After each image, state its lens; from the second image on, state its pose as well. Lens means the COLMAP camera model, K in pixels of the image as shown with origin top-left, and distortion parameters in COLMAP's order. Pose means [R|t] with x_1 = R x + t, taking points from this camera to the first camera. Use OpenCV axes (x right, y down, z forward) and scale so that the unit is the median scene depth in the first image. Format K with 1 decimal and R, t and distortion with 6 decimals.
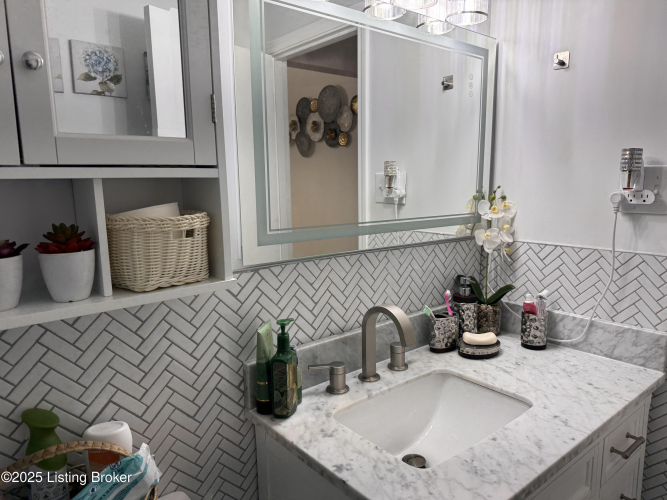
lens RADIAL K [[456.0, 0, 333.5], [0, 456.0, 250.0], [0, 0, 1]] dist [-0.003657, -0.002705]
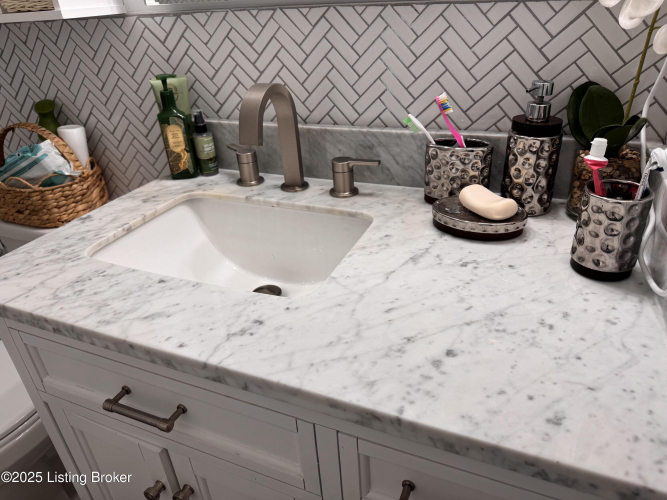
lens RADIAL K [[456.0, 0, 333.5], [0, 456.0, 250.0], [0, 0, 1]] dist [-0.003657, -0.002705]
pose [[0.481024, 0.414265, -0.772658, 0.755778], [-0.089044, 0.899846, 0.427022, 0.045254], [0.872174, -0.136607, 0.469736, 0.698167]]
